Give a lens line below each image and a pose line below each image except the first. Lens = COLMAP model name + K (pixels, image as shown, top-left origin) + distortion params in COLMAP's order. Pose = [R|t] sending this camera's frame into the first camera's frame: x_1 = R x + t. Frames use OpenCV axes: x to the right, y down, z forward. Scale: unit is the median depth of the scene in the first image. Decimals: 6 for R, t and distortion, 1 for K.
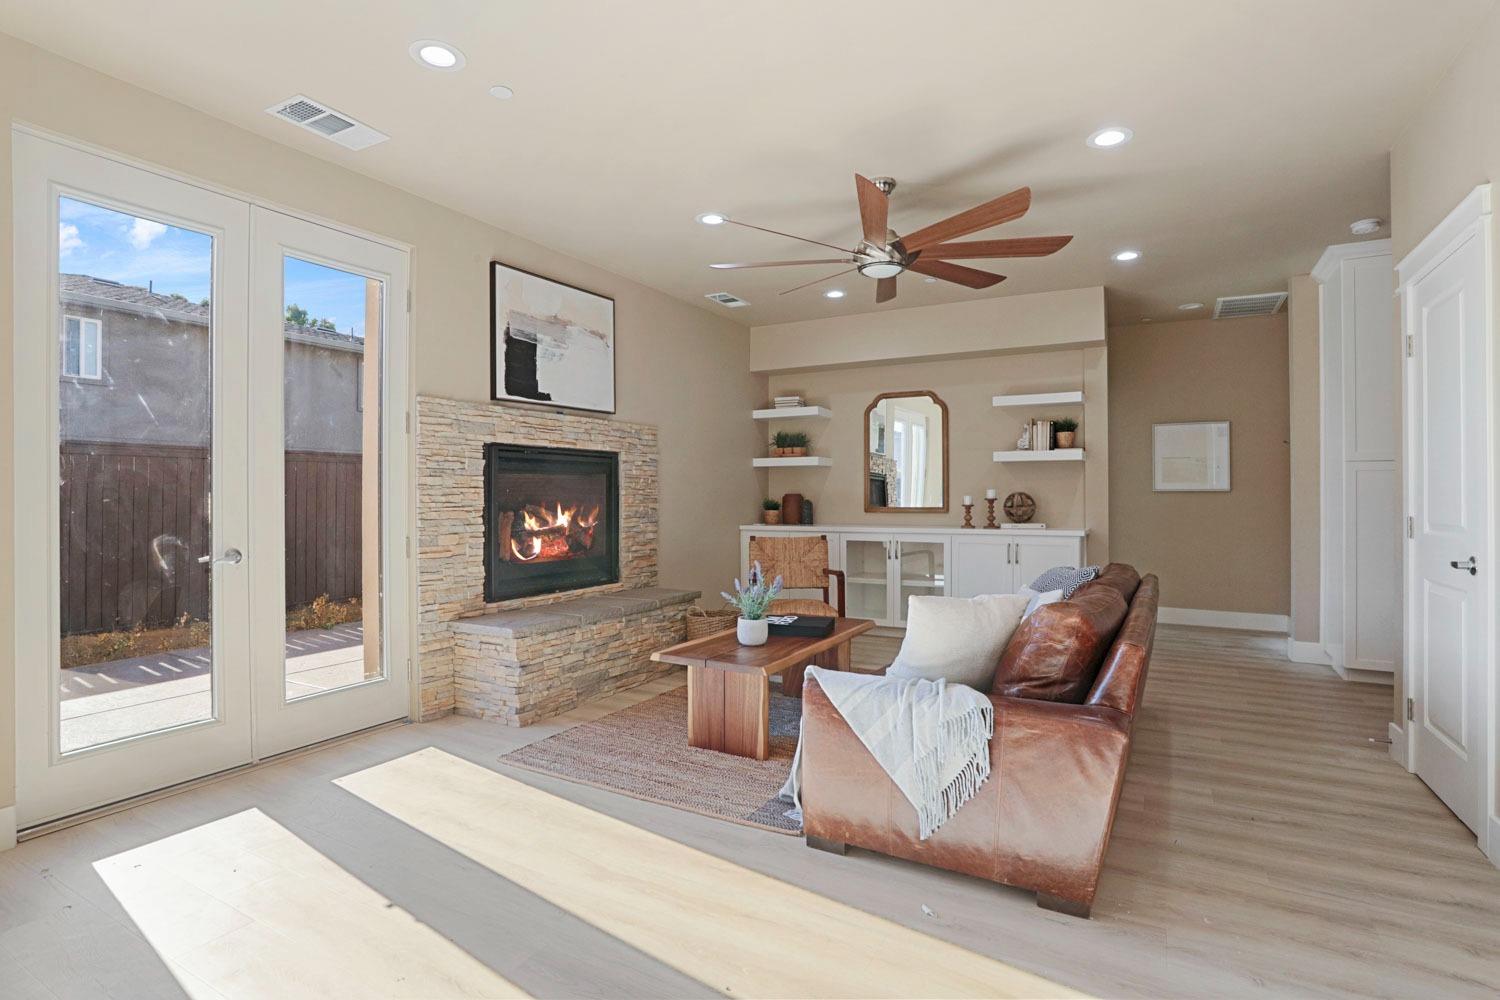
lens RADIAL K [[724.5, 0, 753.9], [0, 724.5, 497.0], [0, 0, 1]] dist [-0.091992, 0.041187]
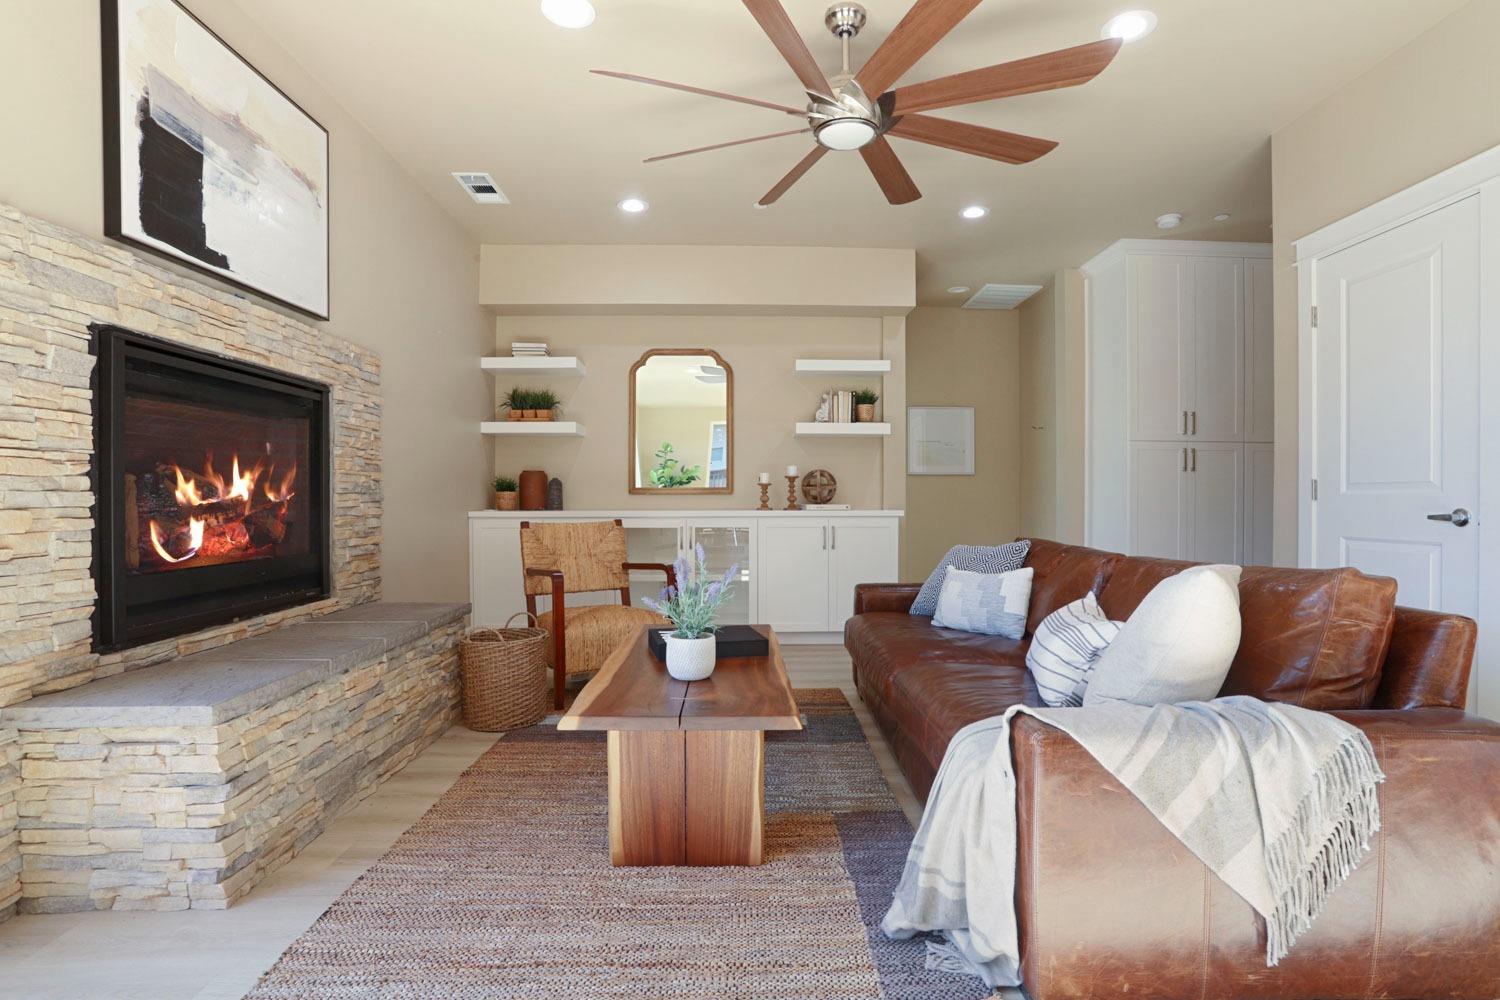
lens RADIAL K [[730.2, 0, 753.1], [0, 730.2, 505.1], [0, 0, 1]] dist [-0.073448, 0.030425]
pose [[0.859122, -0.003140, 0.511761, -0.219118], [-0.001697, 0.999958, 0.008984, 0.039316], [-0.511768, -0.008587, 0.859081, 0.343854]]
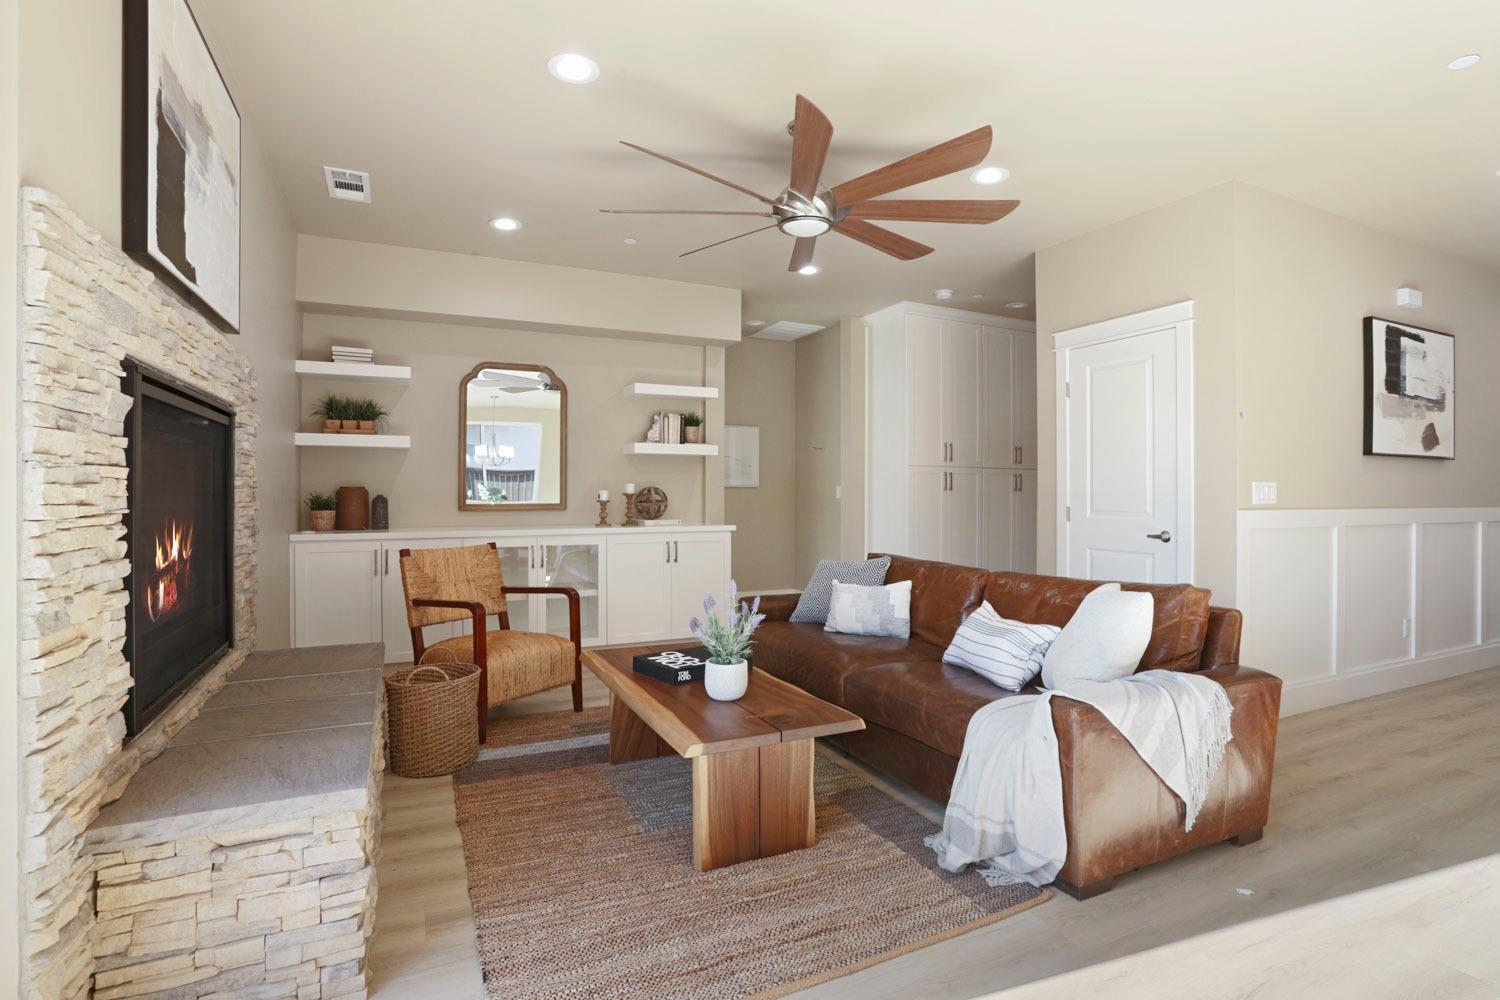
lens RADIAL K [[730.8, 0, 745.8], [0, 730.8, 492.8], [0, 0, 1]] dist [-0.077656, 0.033882]
pose [[0.576655, 0.001296, 0.816987, -0.458651], [-0.003021, 0.999995, 0.000546, 0.000632], [-0.816982, -0.002783, 0.576656, 0.451194]]
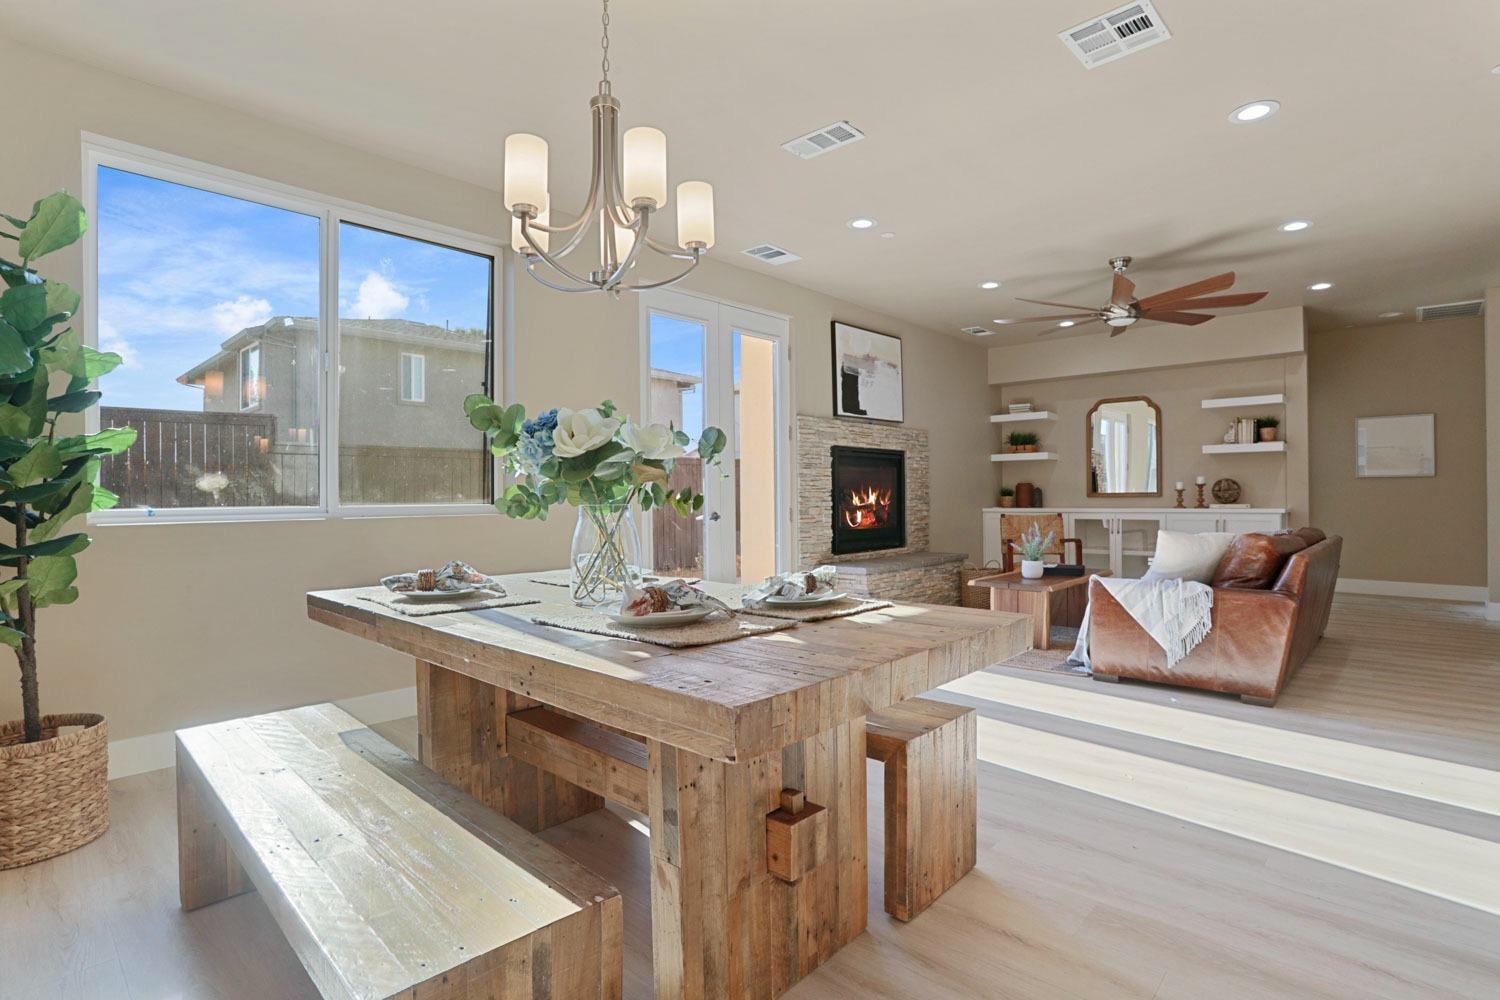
lens RADIAL K [[724.5, 0, 753.9], [0, 724.5, 497.0], [0, 0, 1]] dist [-0.091992, 0.041187]
pose [[0.972261, -0.005214, -0.233842, -0.170148], [0.005456, 0.999985, 0.000386, 0.026141], [0.233837, -0.001651, 0.972275, -0.447157]]
